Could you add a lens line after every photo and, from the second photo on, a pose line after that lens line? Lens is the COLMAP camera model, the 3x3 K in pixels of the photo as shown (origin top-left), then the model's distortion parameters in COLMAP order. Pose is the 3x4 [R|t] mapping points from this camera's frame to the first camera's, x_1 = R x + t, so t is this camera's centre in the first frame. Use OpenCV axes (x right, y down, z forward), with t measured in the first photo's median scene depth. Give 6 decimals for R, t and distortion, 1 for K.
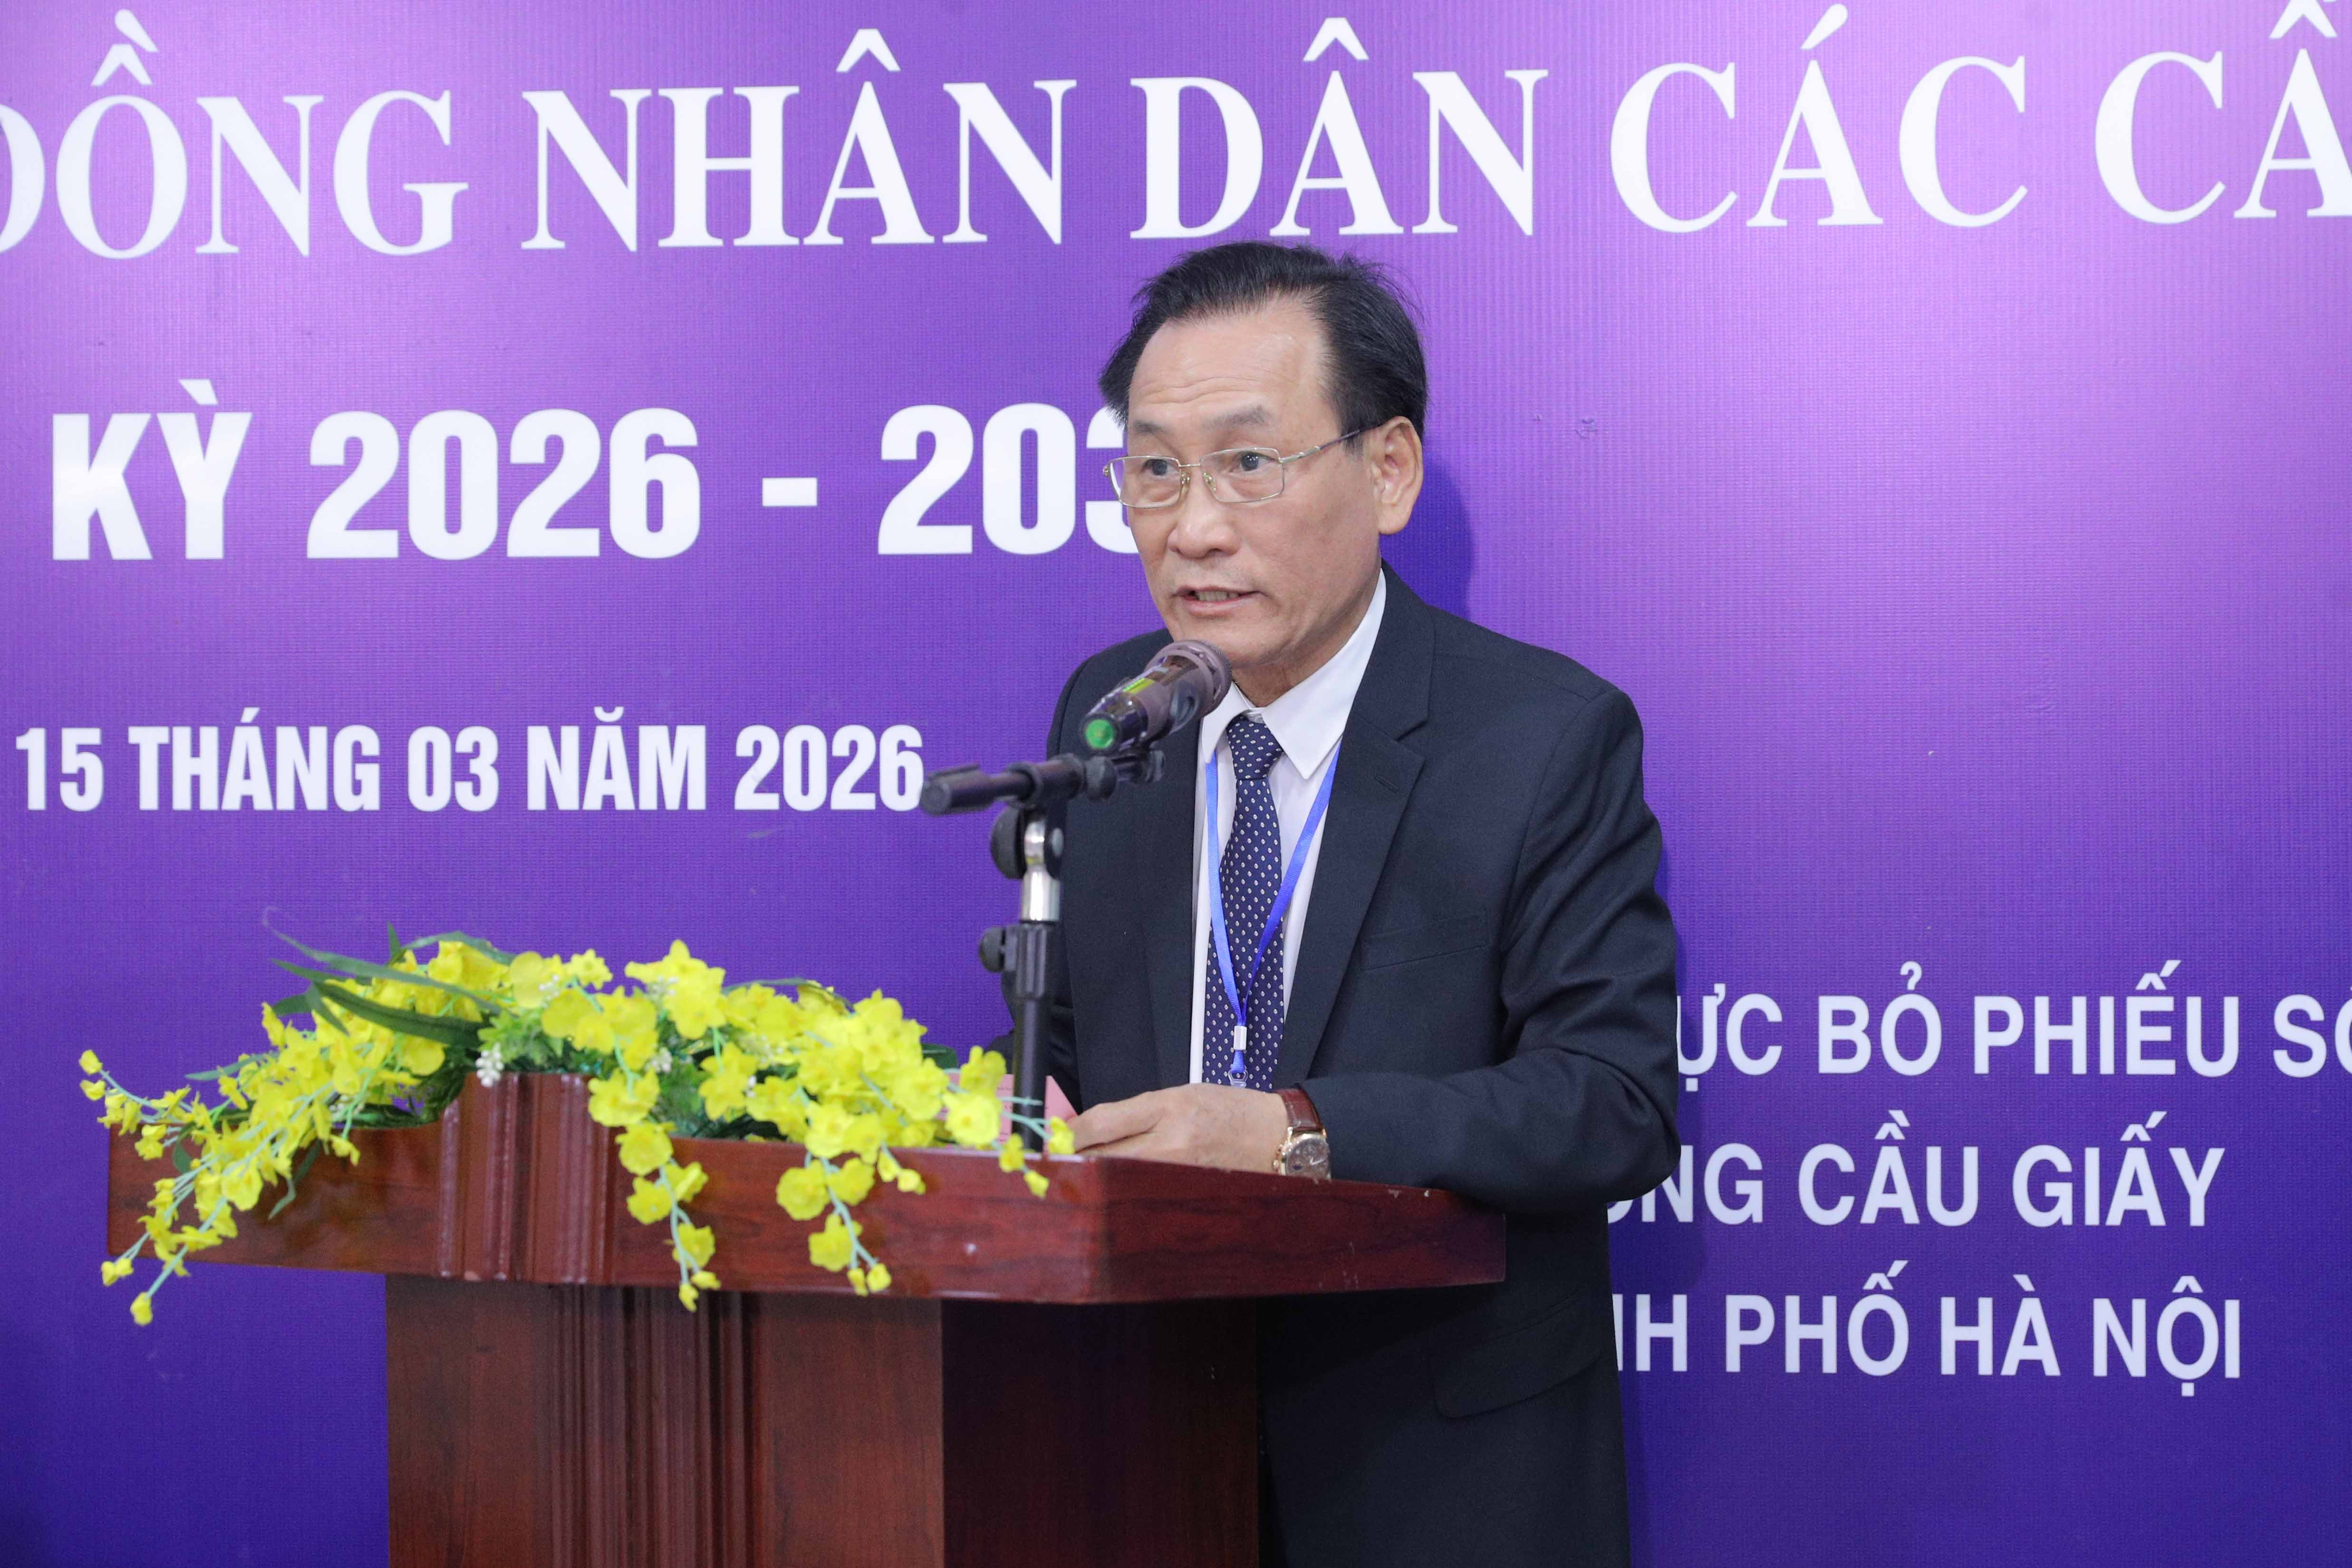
lens RADIAL K [[4545.3, 0, 1176.0], [0, 4545.3, 784.0], [0, 0, 1]] dist [-0.006635, 0.079386]
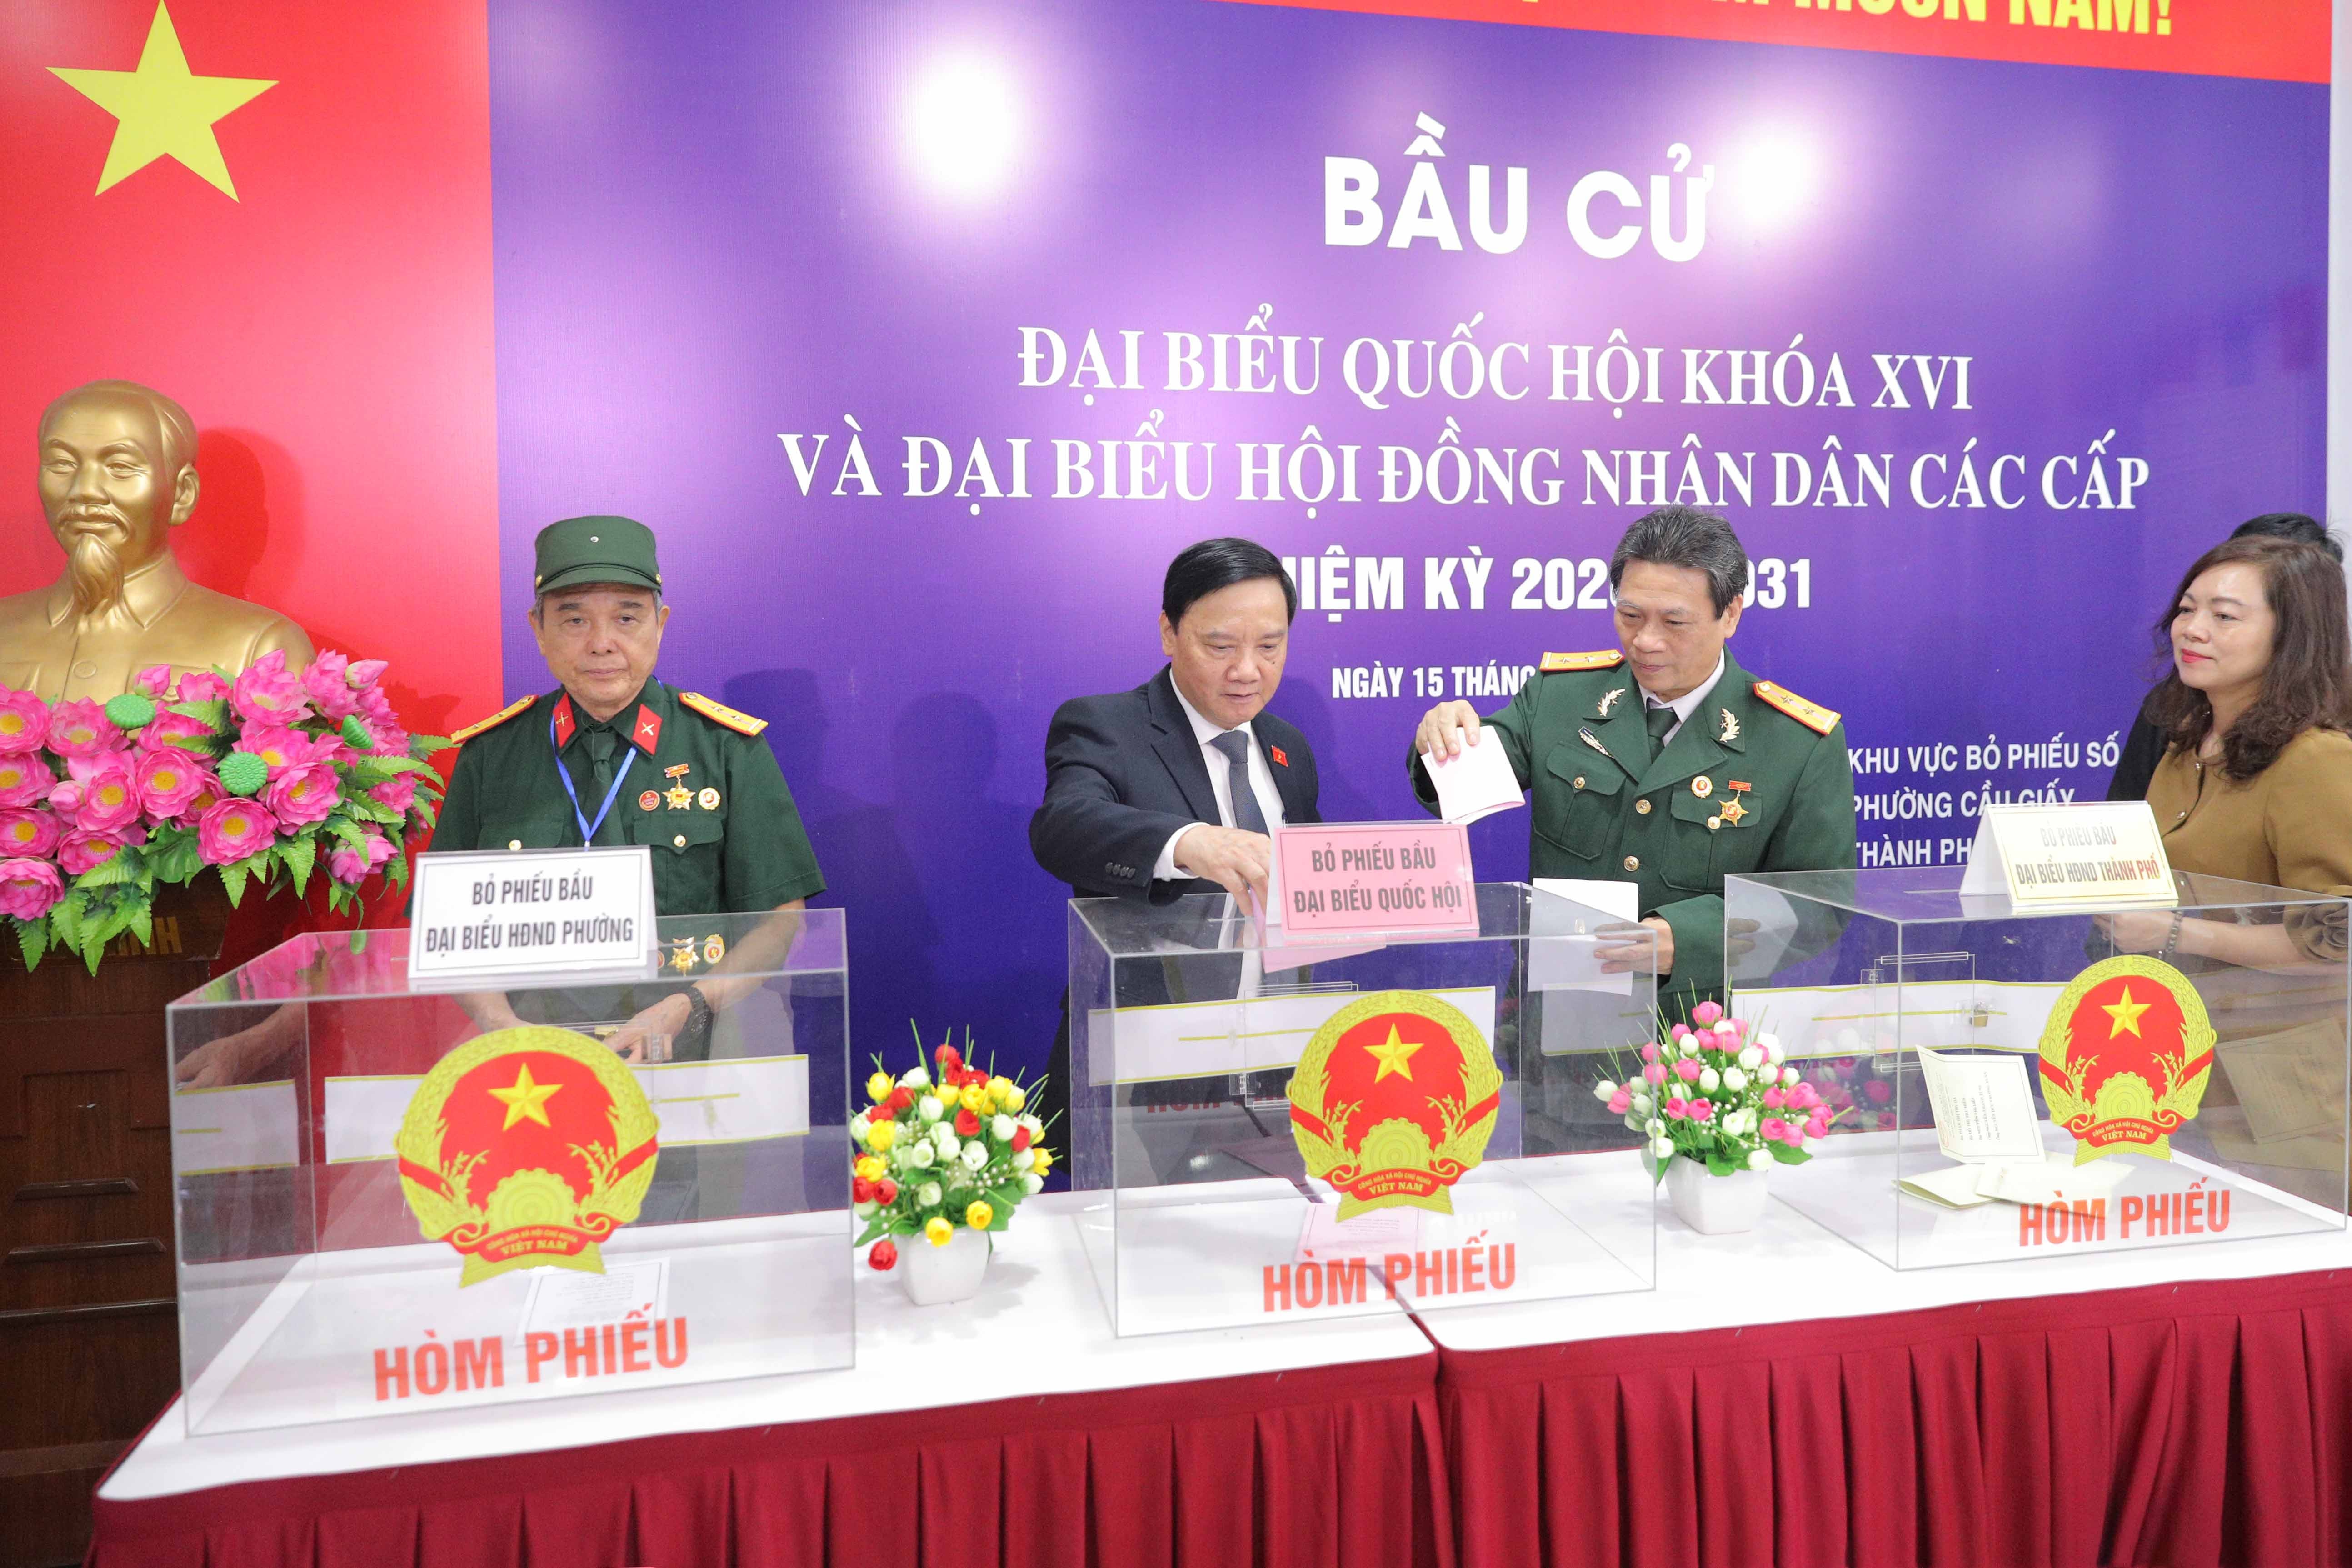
lens RADIAL K [[1622.6, 0, 1175.3], [0, 1622.6, 749.3], [0, 0, 1]] dist [-0.002103, 0.002262]
pose [[0.948700, -0.023258, 0.315321, -0.734338], [0.012887, 0.999306, 0.034935, 0.001353], [-0.315914, -0.029080, 0.948342, 0.080270]]
